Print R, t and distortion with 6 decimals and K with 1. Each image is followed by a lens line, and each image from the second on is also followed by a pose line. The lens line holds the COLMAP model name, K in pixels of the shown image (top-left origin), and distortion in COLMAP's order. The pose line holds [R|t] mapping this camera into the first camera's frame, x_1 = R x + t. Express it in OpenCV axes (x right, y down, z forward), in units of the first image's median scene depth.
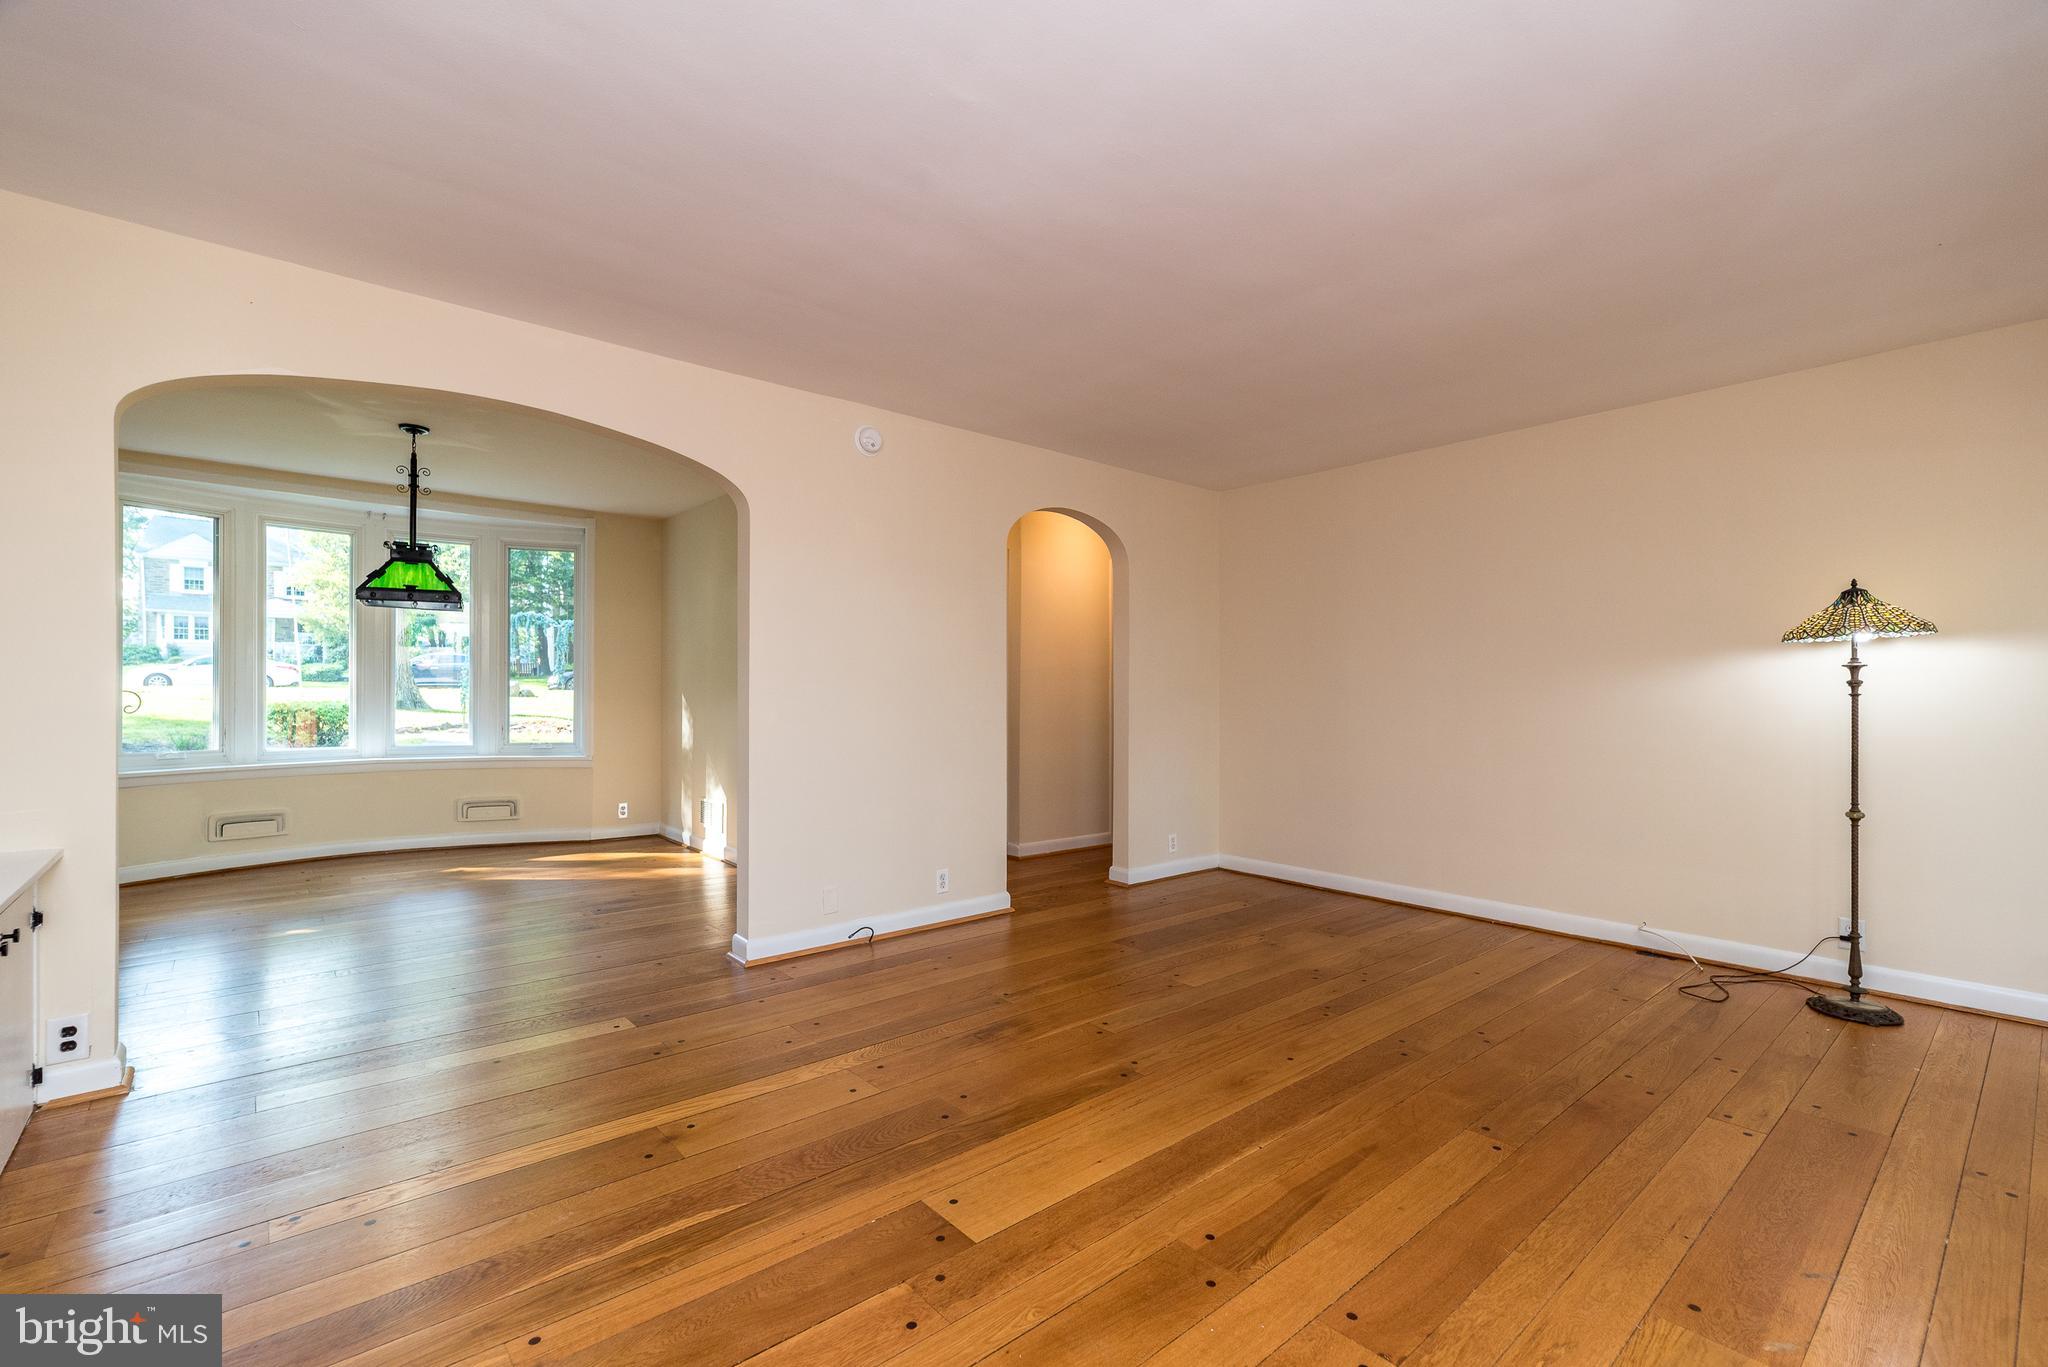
lens RADIAL K [[892.6, 0, 1029.6], [0, 892.6, 684.3], [0, 0, 1]] dist [0.006278, 0.000269]
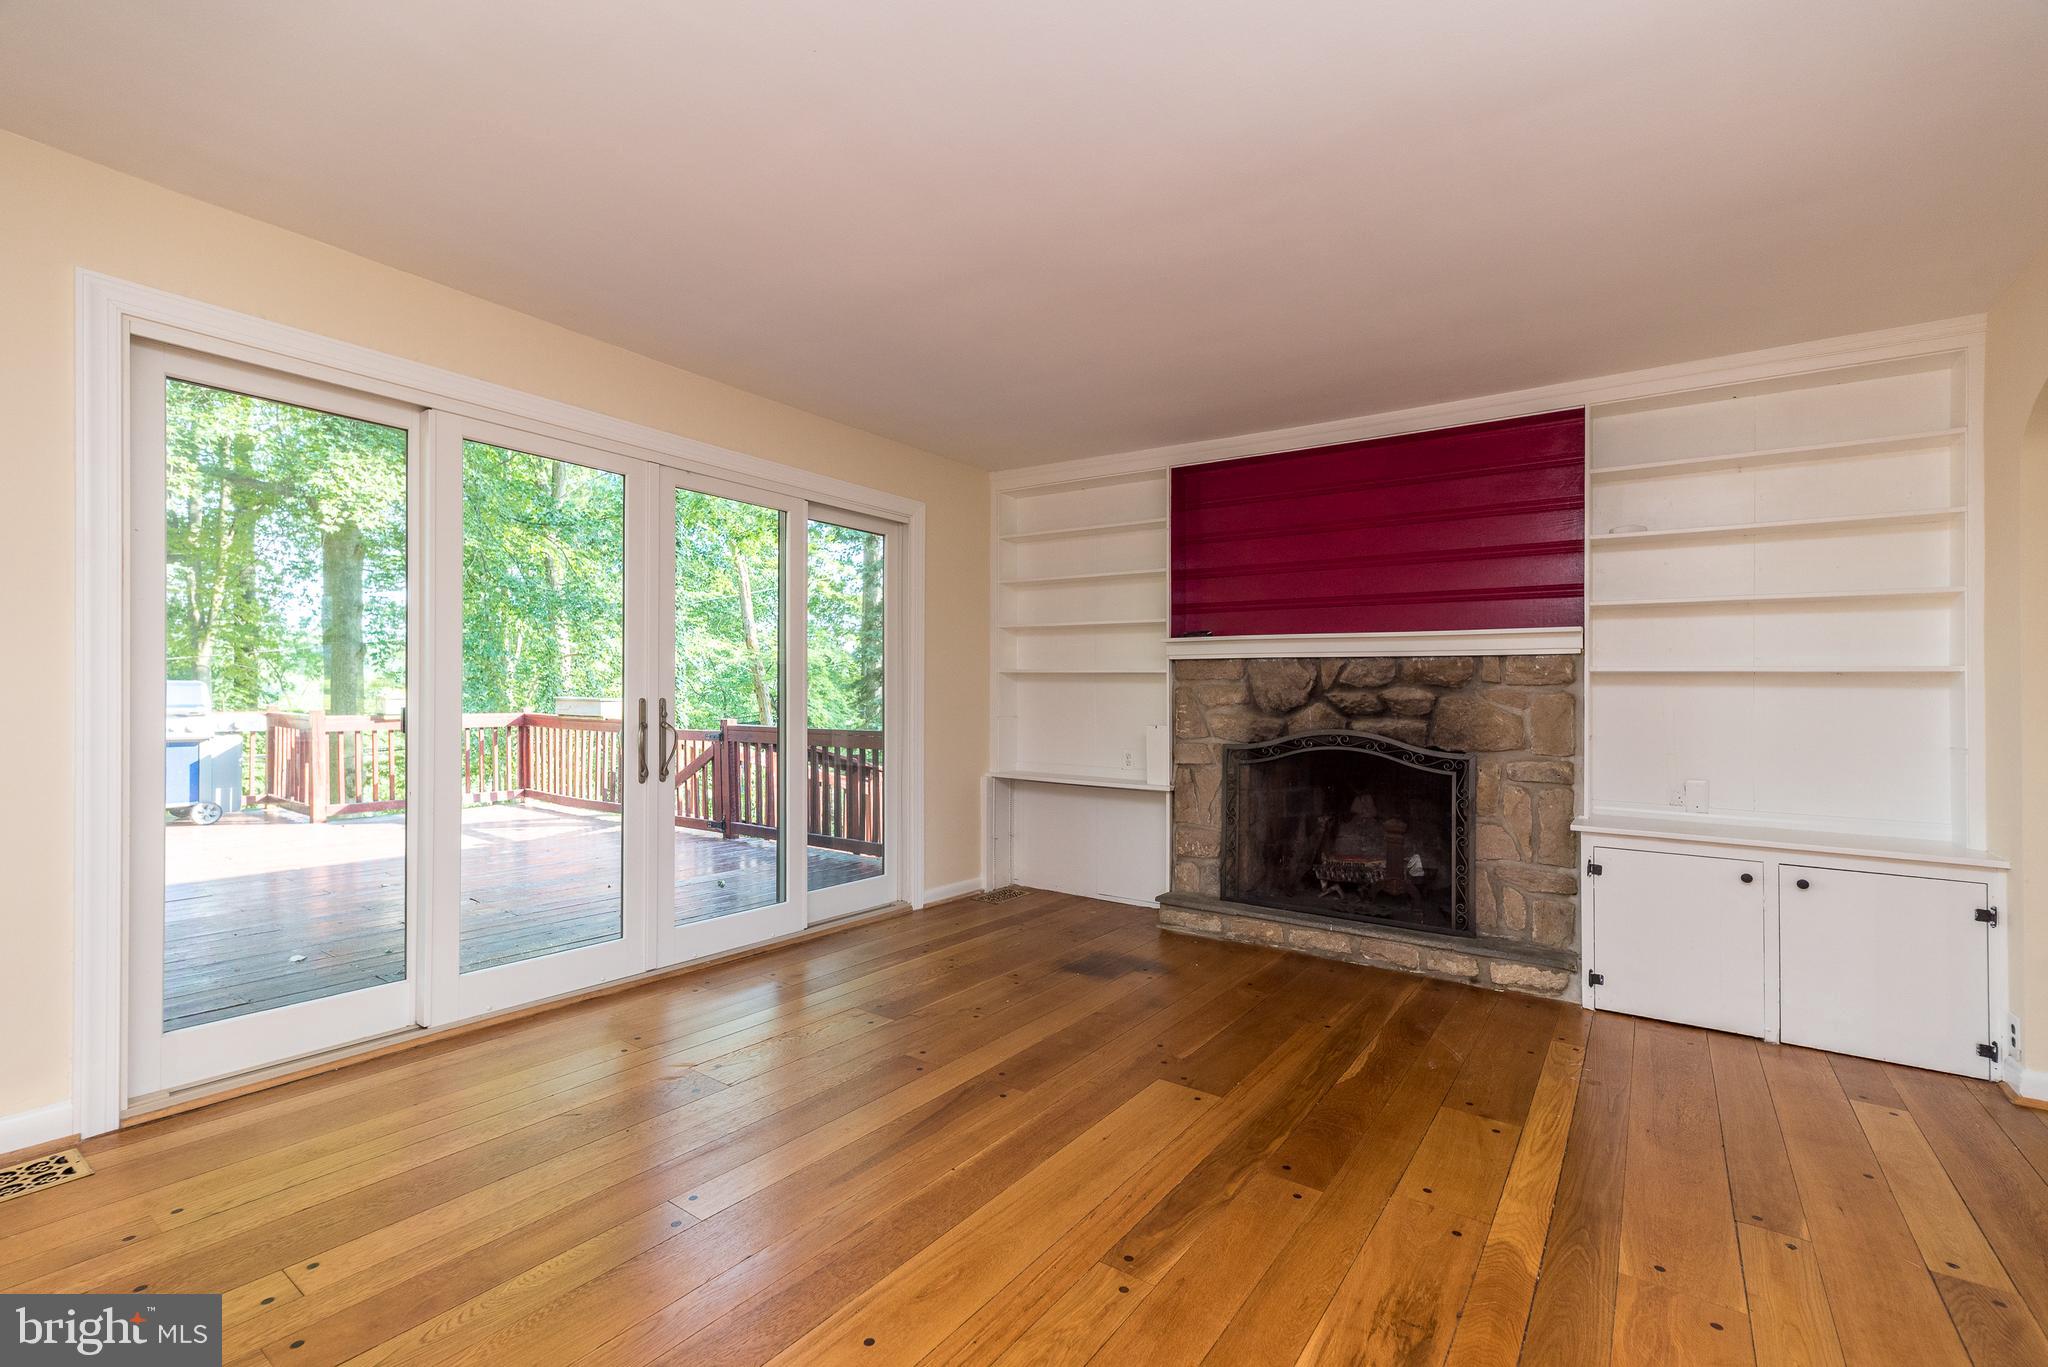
lens RADIAL K [[892.6, 0, 1025.7], [0, 892.6, 701.8], [0, 0, 1]] dist [0.006278, 0.000269]
pose [[-0.972609, -0.021891, -0.231415, 0.152945], [-0.019952, 0.999743, -0.010720, 0.007438], [0.231590, -0.005809, -0.972796, 0.719875]]
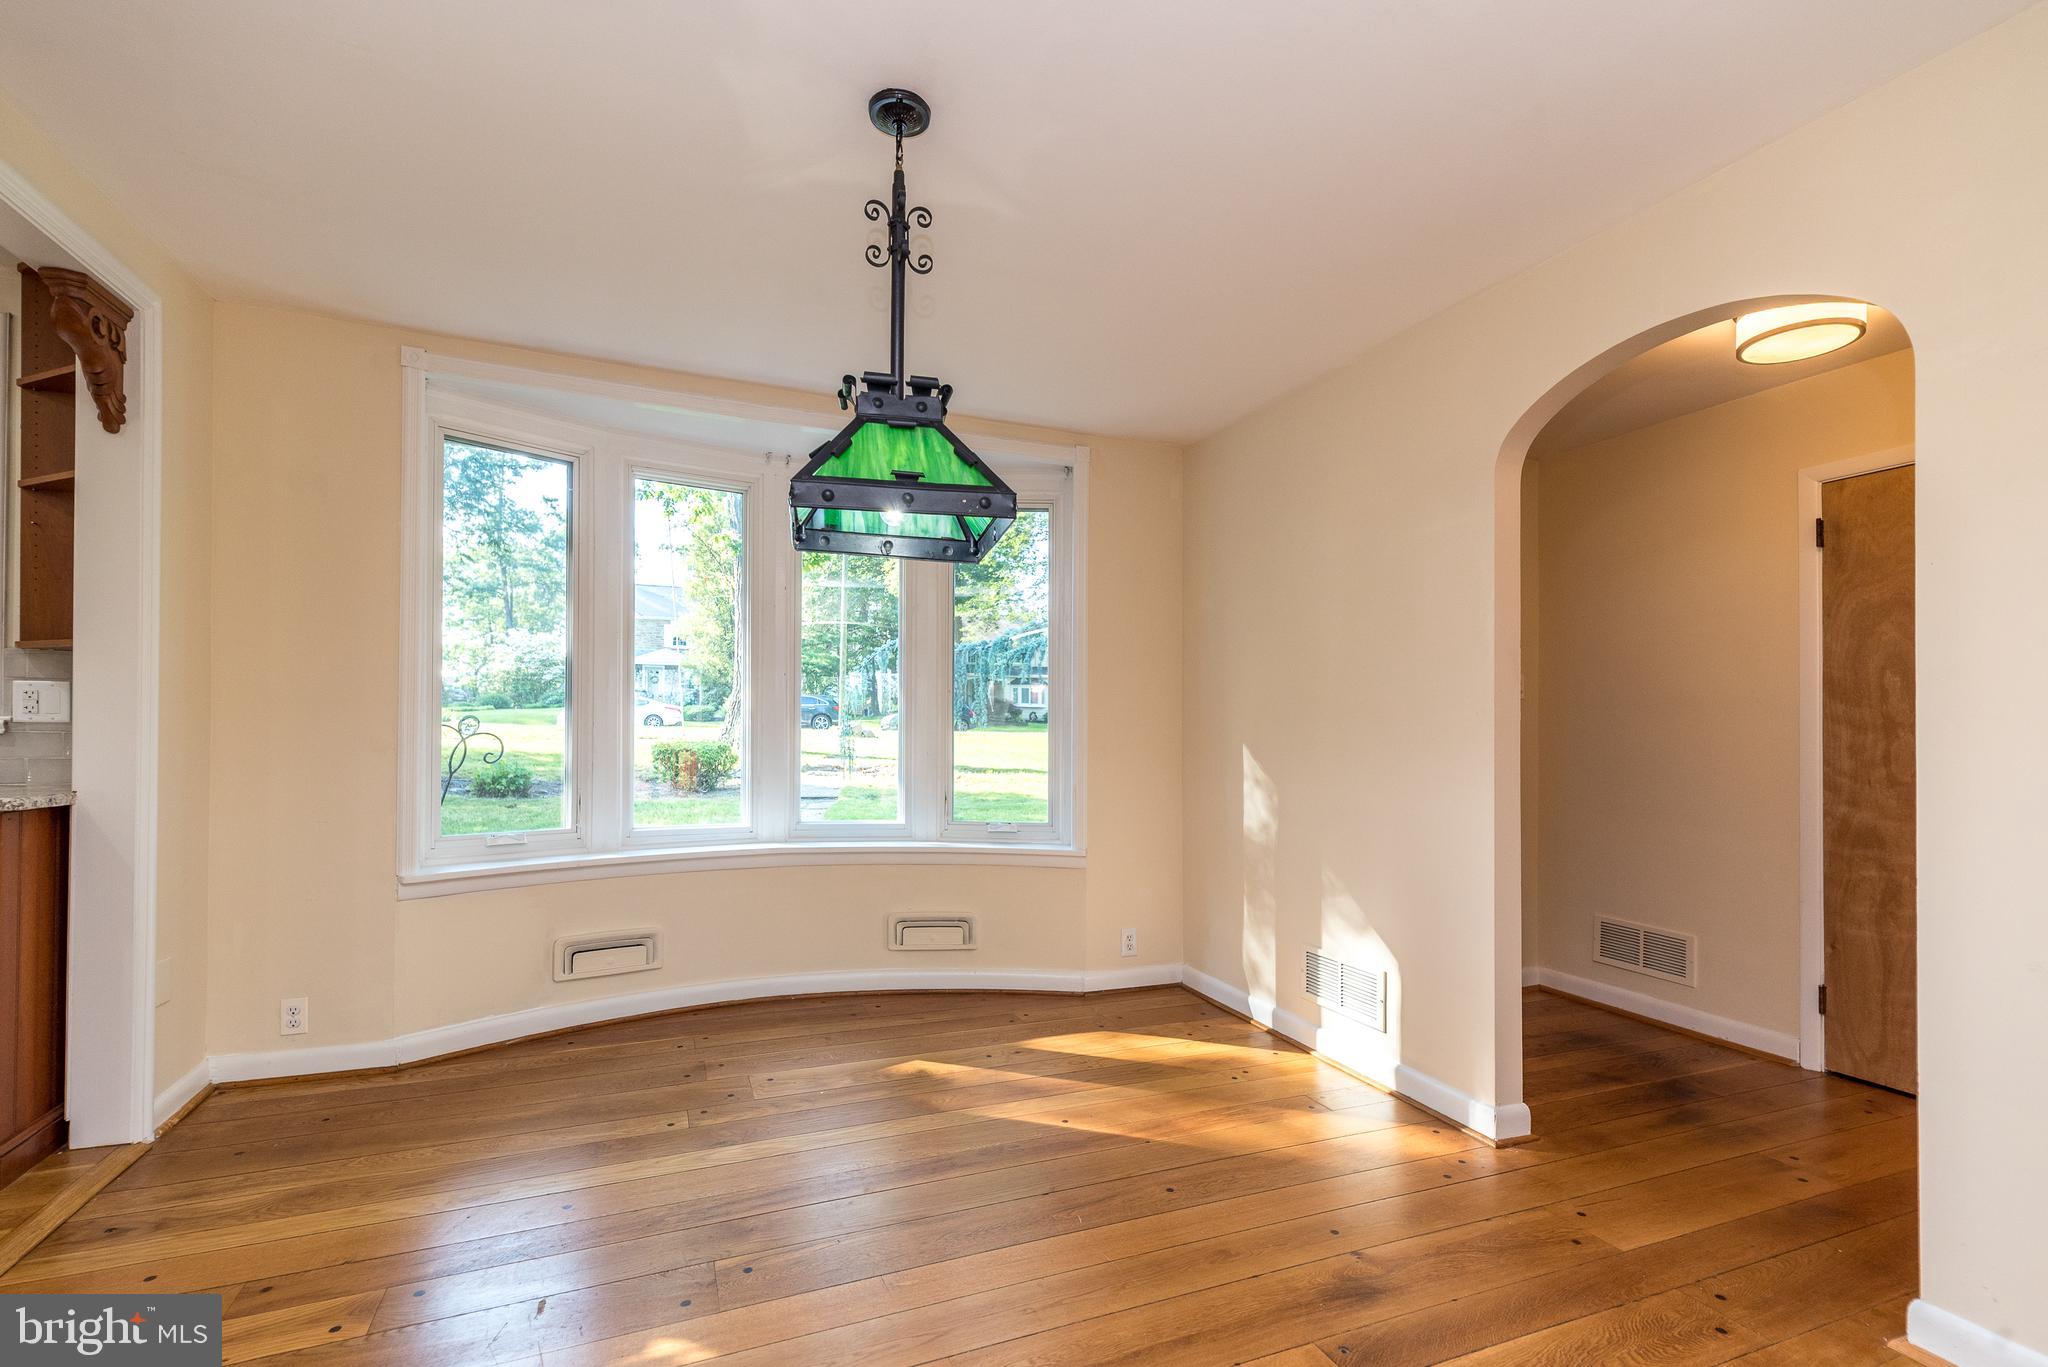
lens RADIAL K [[892.6, 0, 1011.9], [0, 892.6, 723.1], [0, 0, 1]] dist [0.006278, 0.000269]
pose [[0.945944, 0.002277, -0.324323, -0.370566], [-0.003063, 0.999993, -0.001912, -0.000731], [0.324317, 0.002802, 0.945944, 0.460226]]
